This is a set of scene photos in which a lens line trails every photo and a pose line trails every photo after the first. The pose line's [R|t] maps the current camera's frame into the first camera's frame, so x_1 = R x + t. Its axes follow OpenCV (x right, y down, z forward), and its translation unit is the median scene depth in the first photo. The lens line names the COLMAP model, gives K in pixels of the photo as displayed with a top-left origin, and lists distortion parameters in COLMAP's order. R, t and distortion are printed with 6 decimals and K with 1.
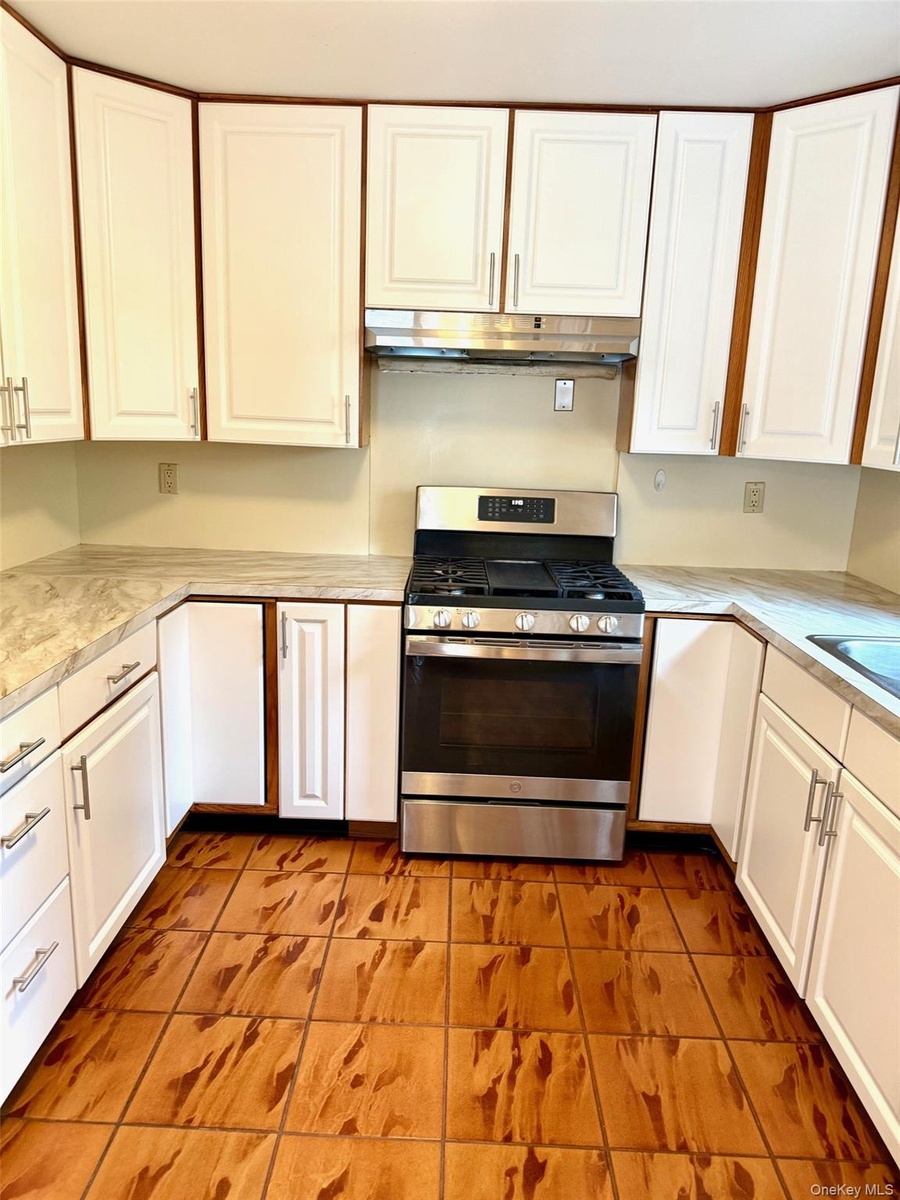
lens RADIAL K [[869.8, 0, 450.4], [0, 869.8, 608.0], [0, 0, 1]] dist [0.077916, -0.109837]
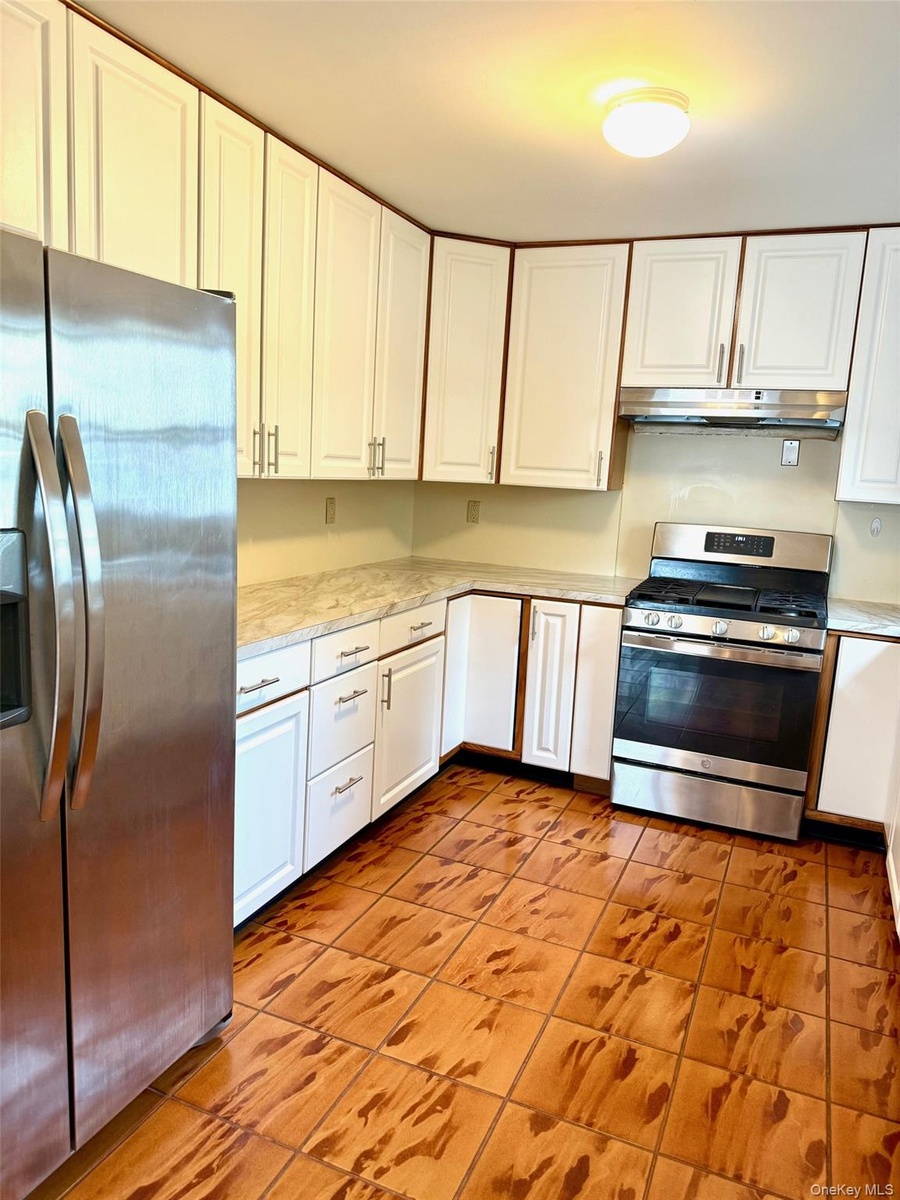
lens RADIAL K [[879.1, 0, 450.0], [0, 879.1, 600.0], [0, 0, 1]] dist [0.197935, -0.366742]
pose [[0.927698, 0.073855, -0.365954, 0.191895], [-0.104194, 0.992507, -0.063829, 0.097982], [0.358498, 0.097345, 0.928441, -0.339982]]
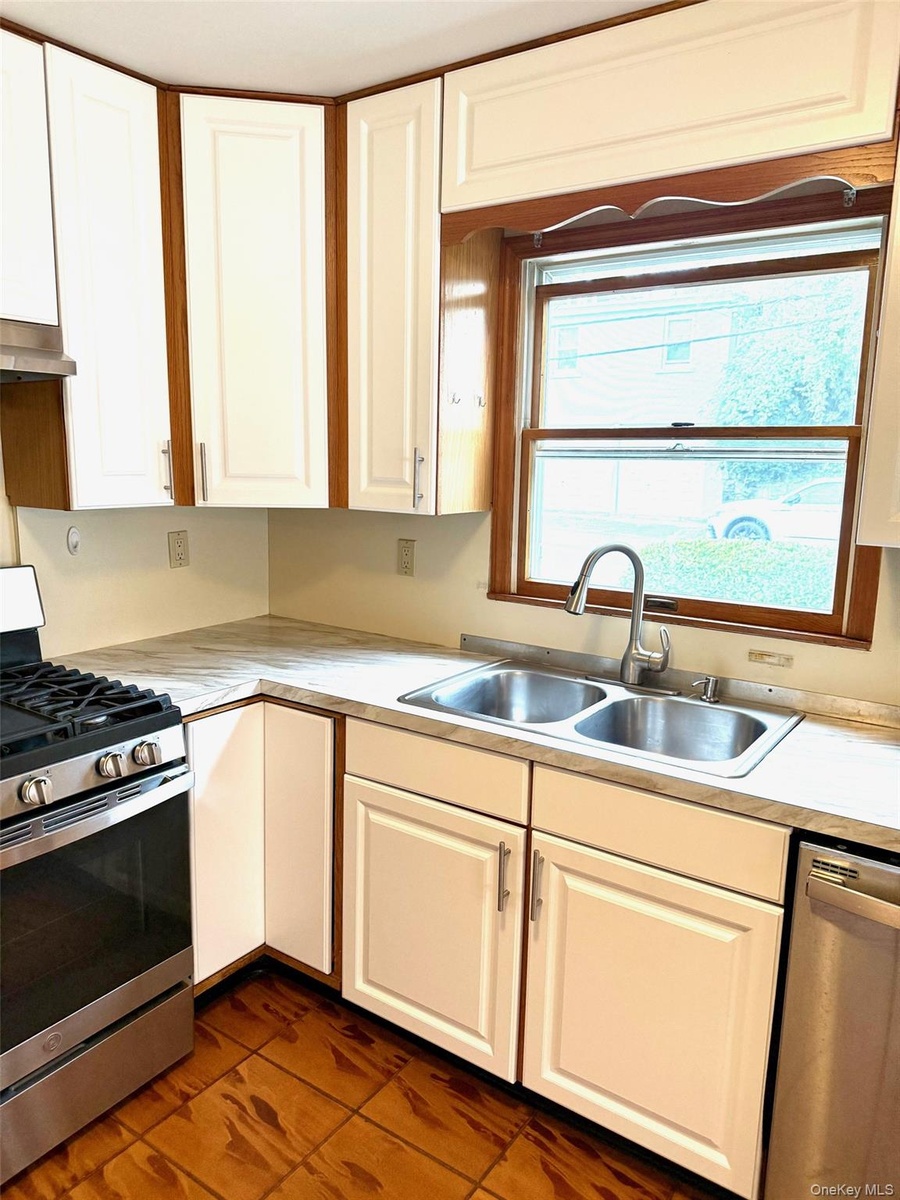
lens RADIAL K [[856.4, 0, 447.6], [0, 856.4, 602.7], [0, 0, 1]] dist [0.003587, -0.001569]
pose [[0.557975, -0.171234, 0.811999, -0.224254], [0.188780, 0.979017, 0.076732, -0.105758], [-0.808100, 0.110475, 0.578593, 0.374749]]
